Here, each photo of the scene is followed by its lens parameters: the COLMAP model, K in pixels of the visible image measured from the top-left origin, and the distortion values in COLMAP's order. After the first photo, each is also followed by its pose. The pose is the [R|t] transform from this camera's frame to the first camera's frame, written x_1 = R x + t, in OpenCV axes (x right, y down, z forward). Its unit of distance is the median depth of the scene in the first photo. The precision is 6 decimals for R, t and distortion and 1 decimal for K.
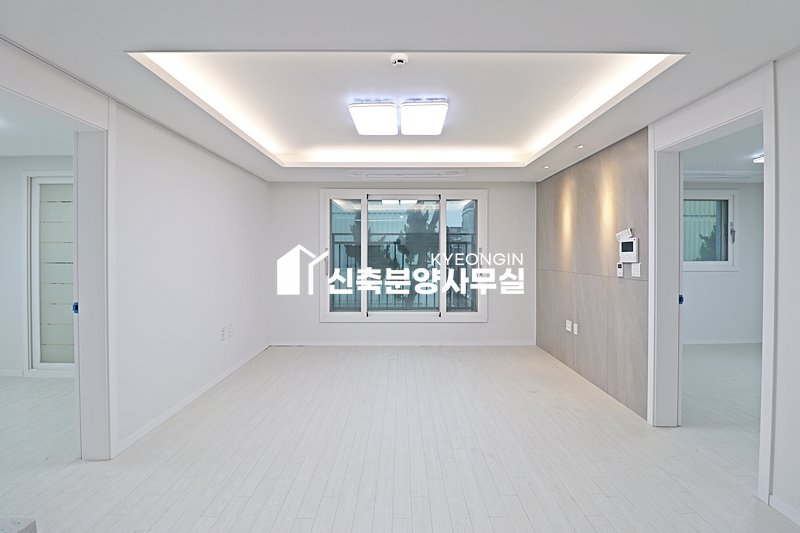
lens RADIAL K [[368.7, 0, 401.2], [0, 368.7, 257.2], [0, 0, 1]] dist [0.001042, -0.012379]
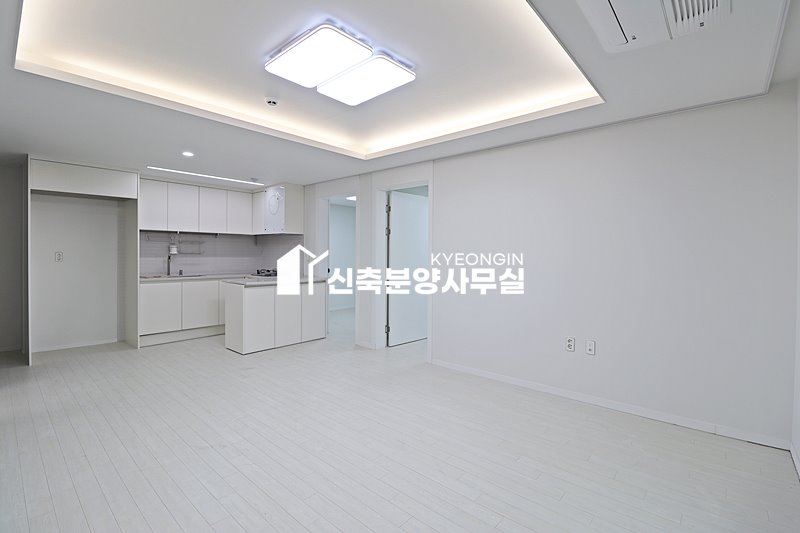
lens RADIAL K [[368.7, 0, 401.2], [0, 368.7, 257.2], [0, 0, 1]] dist [0.001042, -0.012379]
pose [[-0.662060, 0.003027, -0.749445, 0.439107], [-0.013406, 0.999784, 0.015881, 0.004382], [0.749331, 0.020561, -0.661877, 1.427686]]
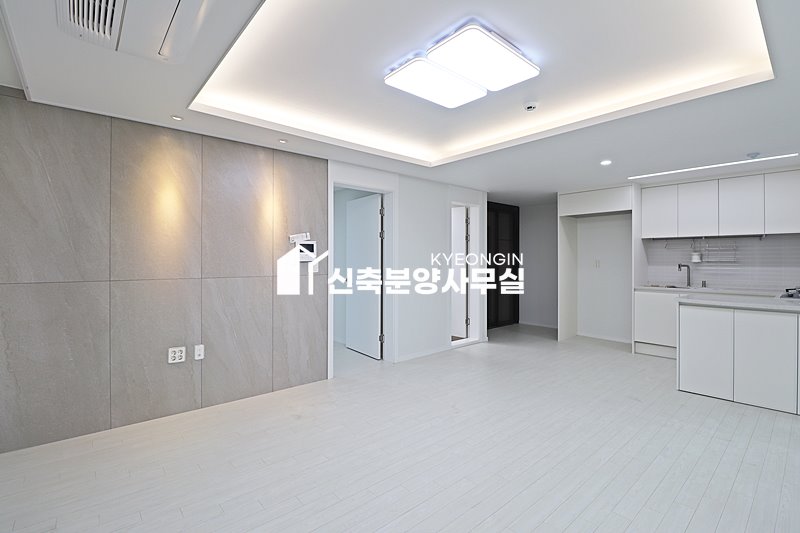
lens RADIAL K [[368.7, 0, 401.2], [0, 368.7, 257.2], [0, 0, 1]] dist [0.001042, -0.012379]
pose [[-0.657595, 0.003976, 0.753361, -0.440057], [0.005831, 0.999983, -0.000188, 0.002989], [-0.753349, 0.004269, -0.657607, 1.406305]]
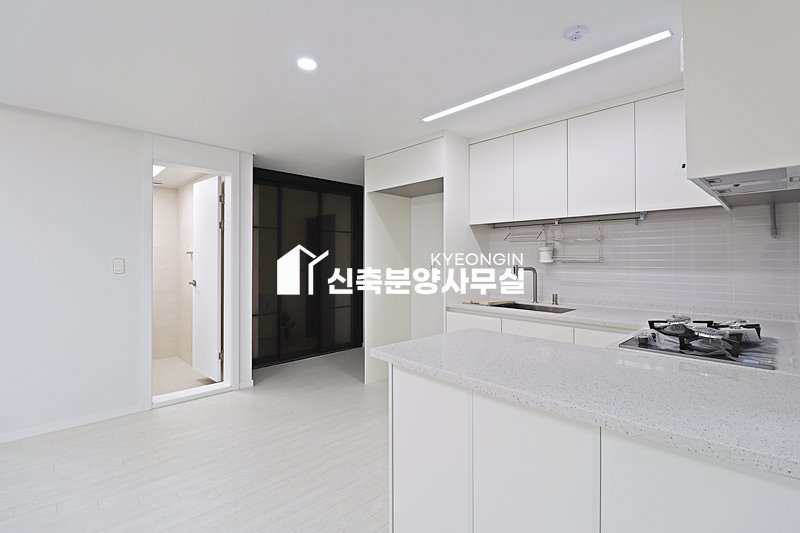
lens RADIAL K [[368.7, 0, 401.2], [0, 368.7, 257.2], [0, 0, 1]] dist [0.001042, -0.012379]
pose [[-0.696354, 0.003909, 0.717687, -0.504626], [0.006814, 0.999976, 0.001164, 0.012651], [-0.717666, 0.005701, -0.696364, 0.445683]]
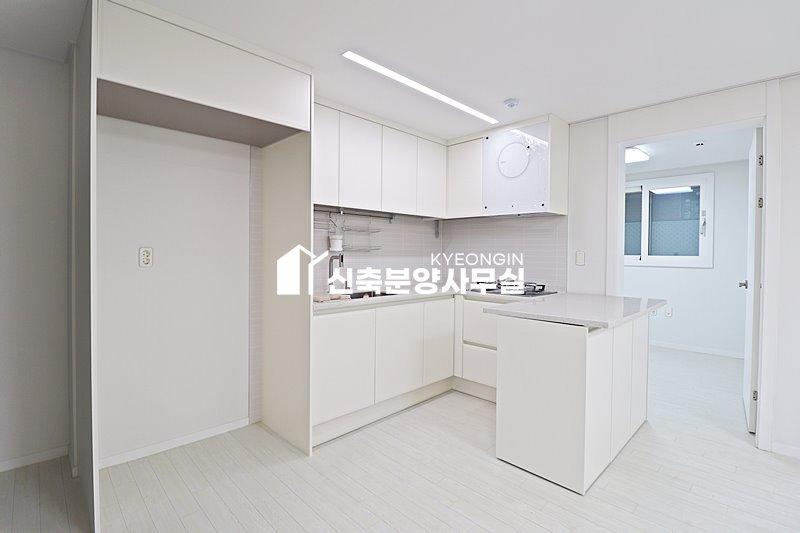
lens RADIAL K [[379.2, 0, 399.2], [0, 379.2, 256.4], [0, 0, 1]] dist [-0.023094, -0.000065]
pose [[-0.712328, 0.004185, -0.701835, 0.406944], [-0.014937, 0.999665, 0.021121, 0.020118], [0.701688, 0.025528, -0.712027, 0.332667]]
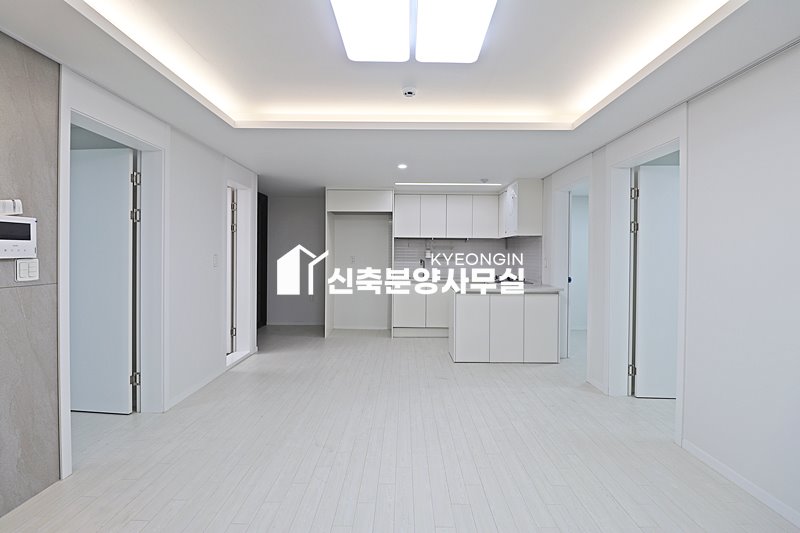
lens RADIAL K [[368.7, 0, 401.2], [0, 368.7, 257.2], [0, 0, 1]] dist [0.001042, -0.012379]
pose [[-0.999949, -0.008433, 0.005630, 0.007047], [-0.008350, 0.999858, 0.014622, -0.000623], [-0.005753, 0.014574, -0.999877, 1.415779]]
